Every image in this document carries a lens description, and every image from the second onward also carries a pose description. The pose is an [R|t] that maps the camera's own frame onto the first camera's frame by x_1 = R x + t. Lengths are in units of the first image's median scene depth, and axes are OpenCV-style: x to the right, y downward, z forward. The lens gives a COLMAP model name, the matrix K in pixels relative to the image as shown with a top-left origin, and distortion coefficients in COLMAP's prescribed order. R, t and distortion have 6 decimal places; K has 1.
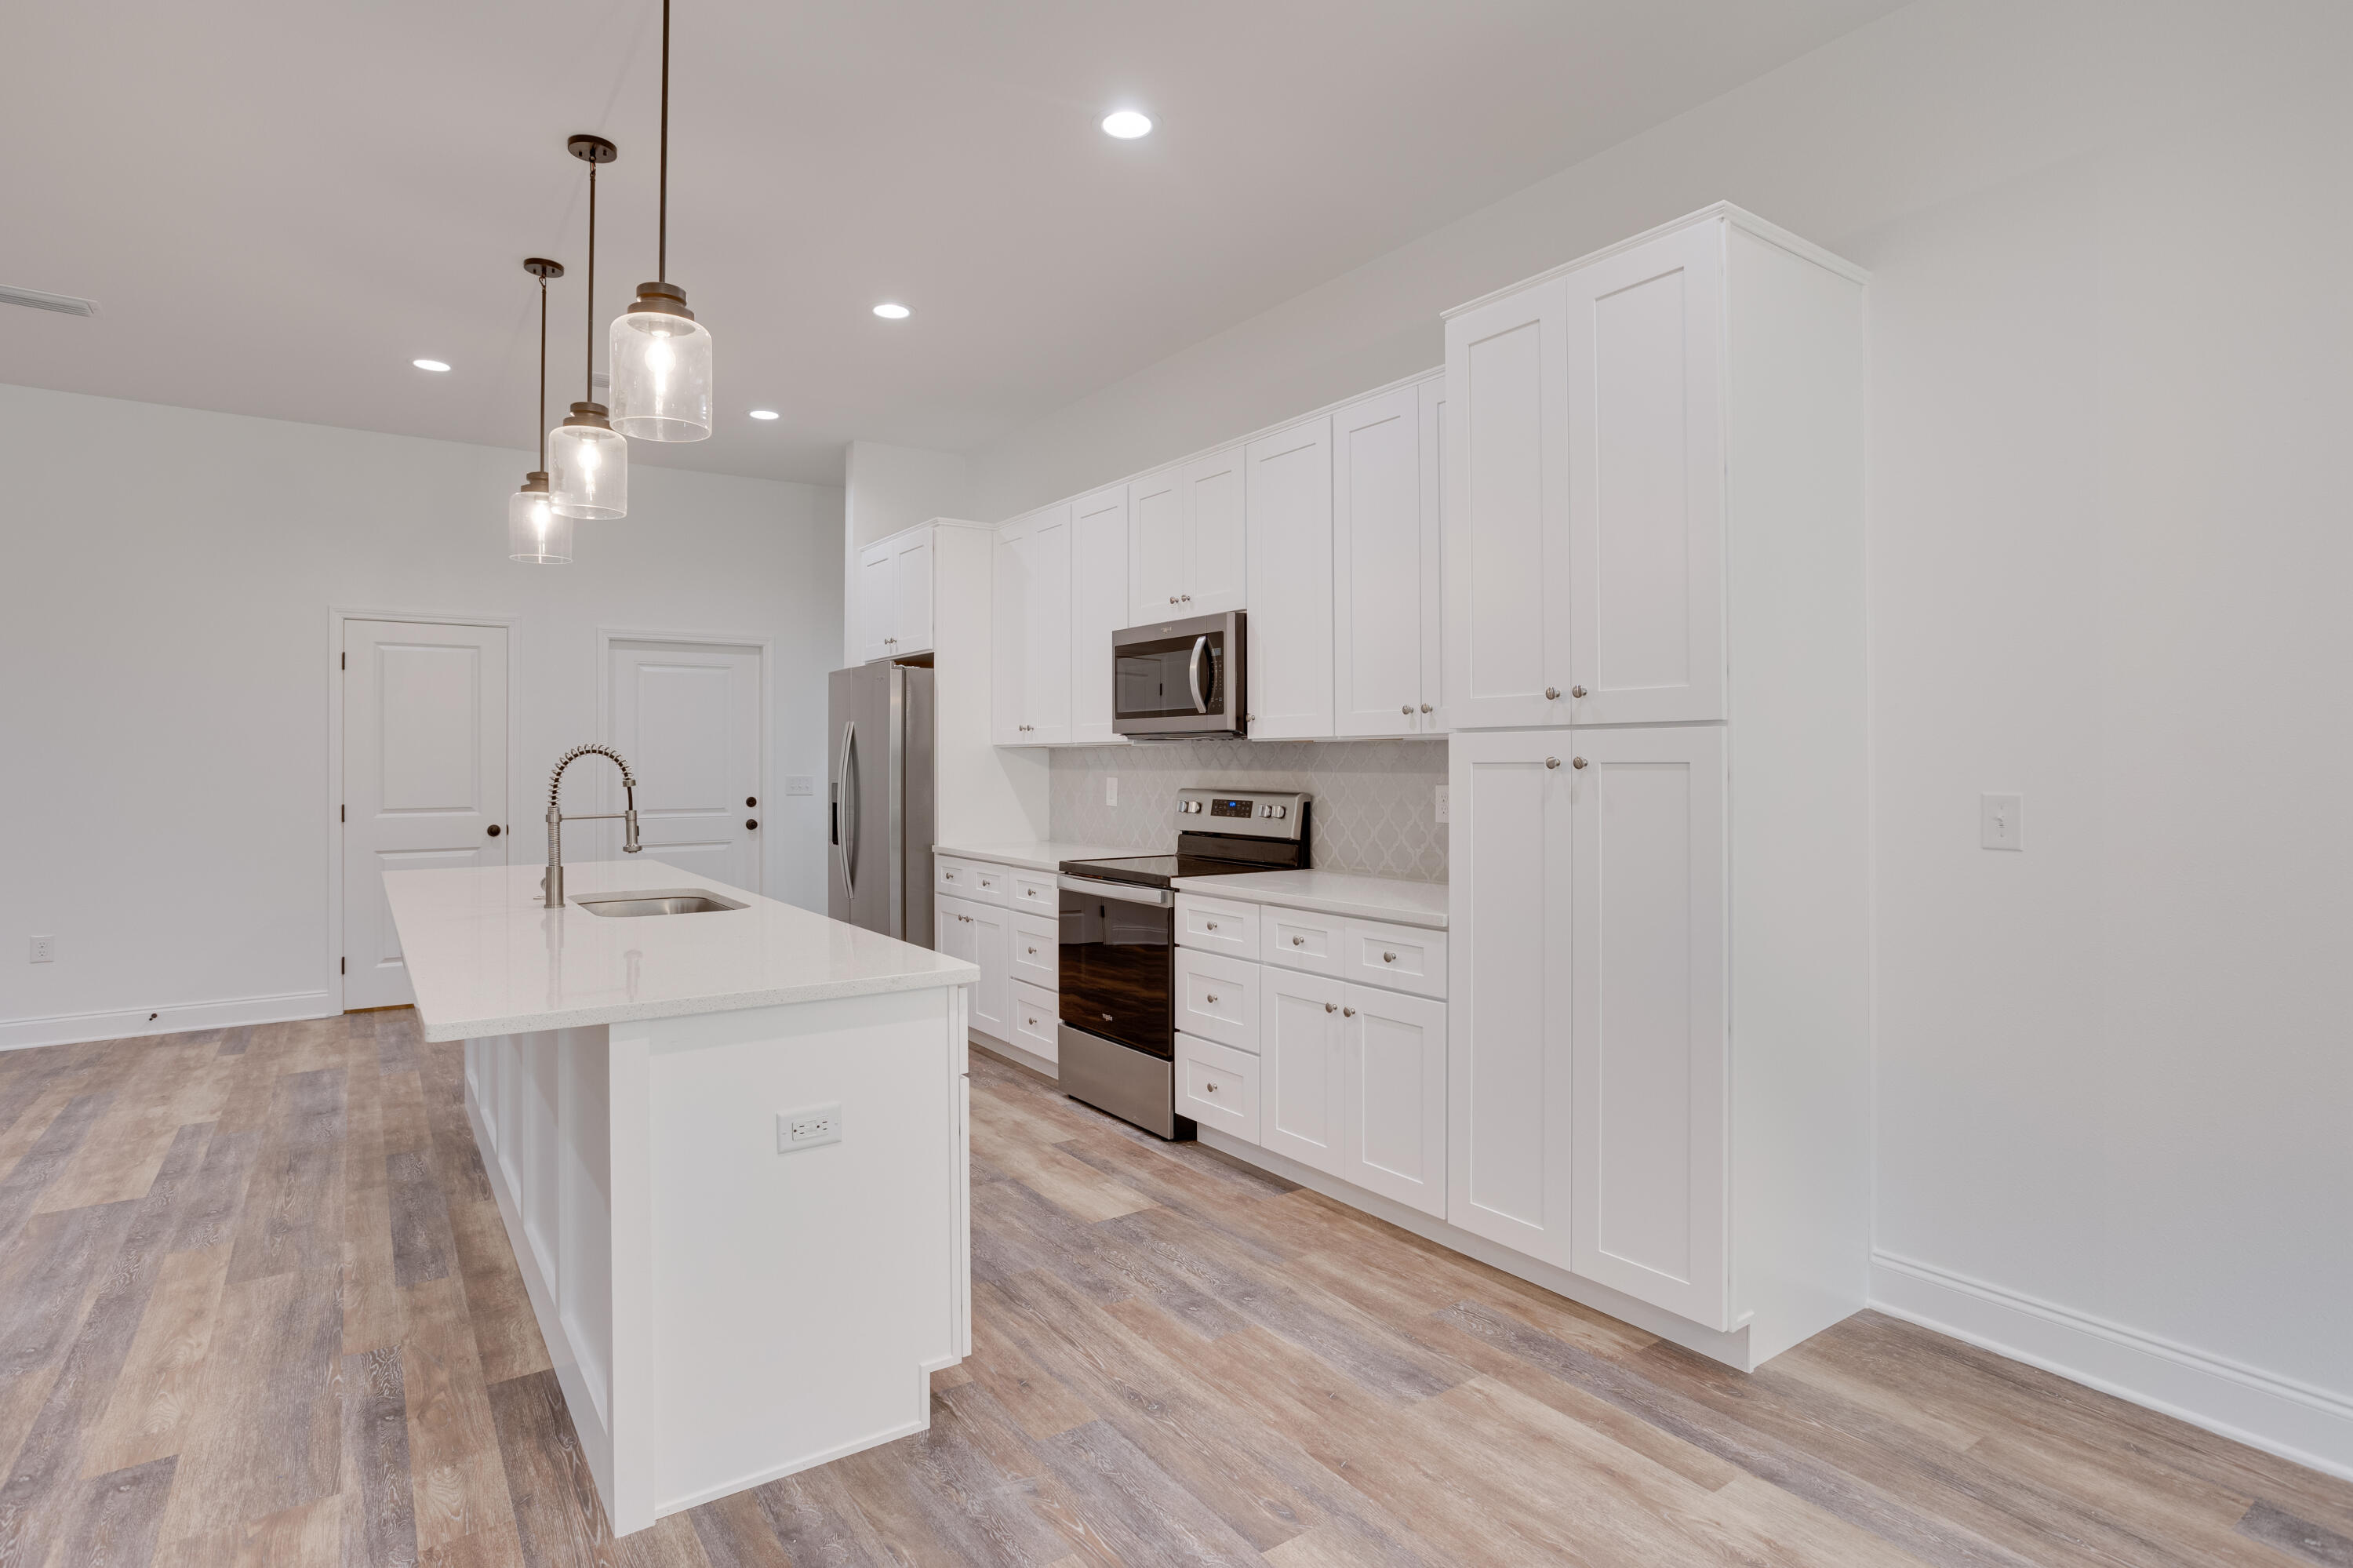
lens RADIAL K [[1179.8, 0, 1167.9], [0, 1179.8, 765.3], [0, 0, 1]] dist [-0.030855, 0.011729]
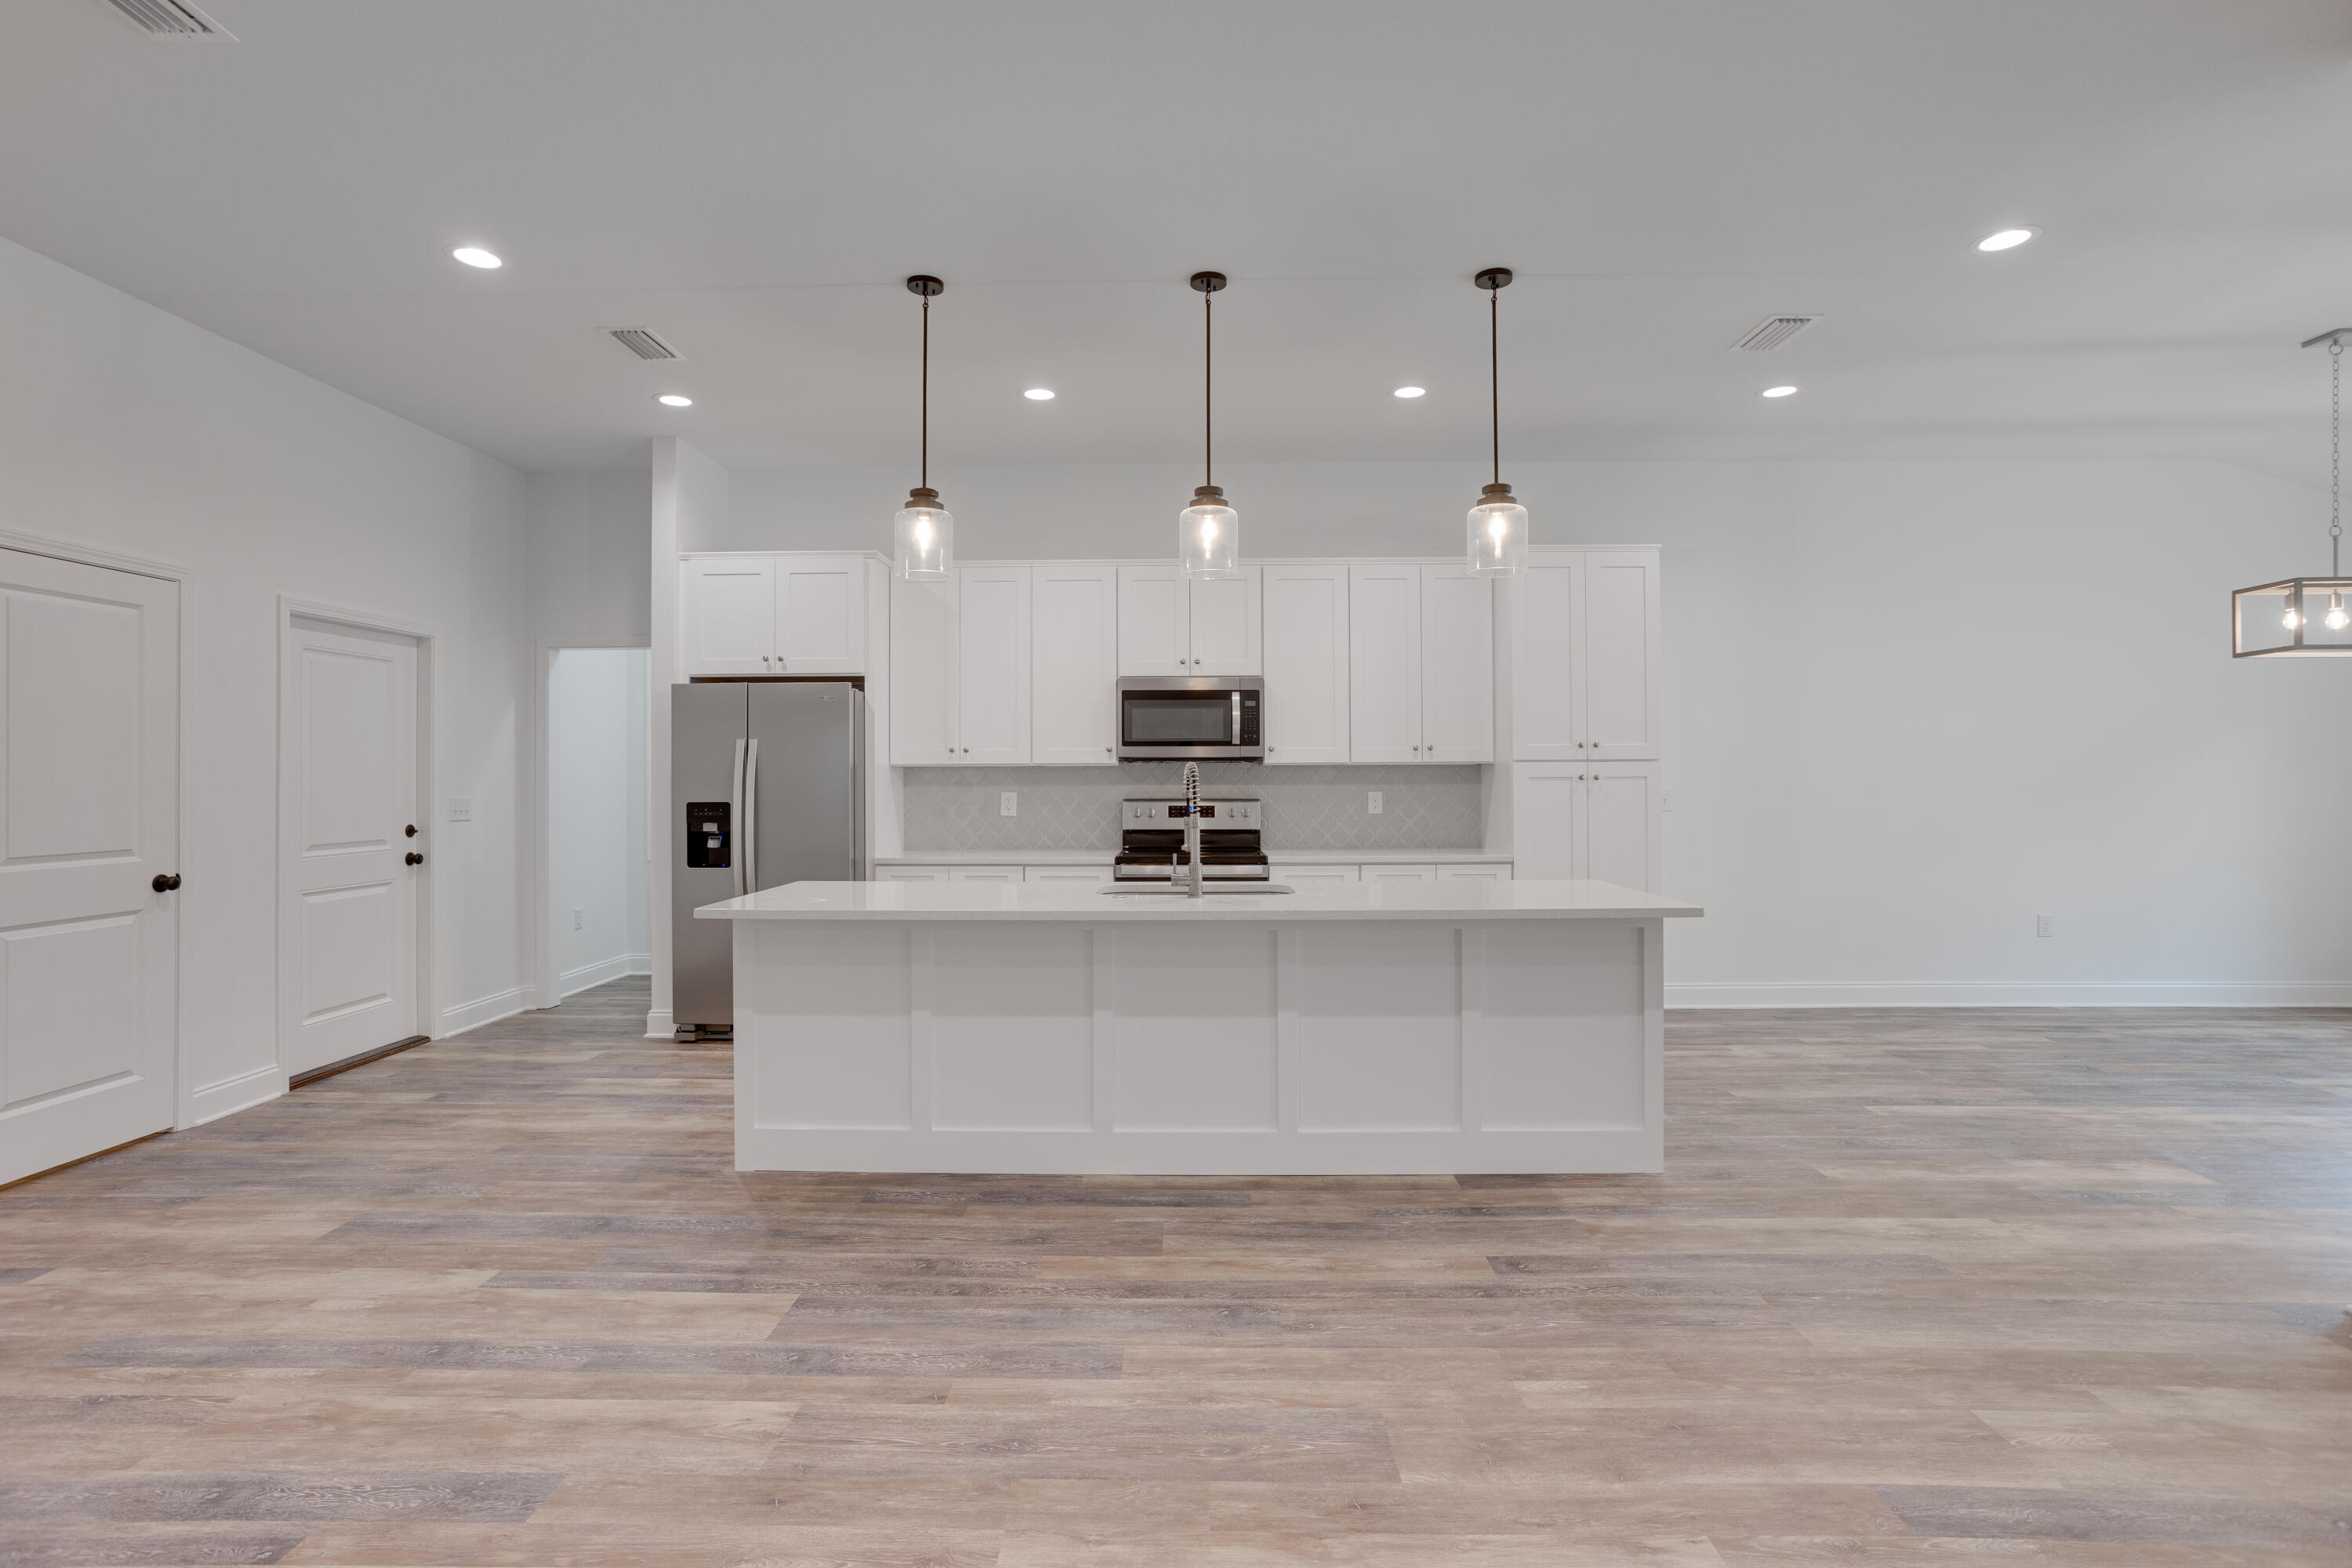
lens RADIAL K [[1140.1, 0, 1155.5], [0, 1140.1, 772.7], [0, 0, 1]] dist [-0.021450, 0.011267]
pose [[0.597906, 0.005228, 0.801549, -1.529389], [0.005401, 0.999930, -0.010551, 0.006073], [-0.801548, 0.010637, 0.597836, 0.330538]]
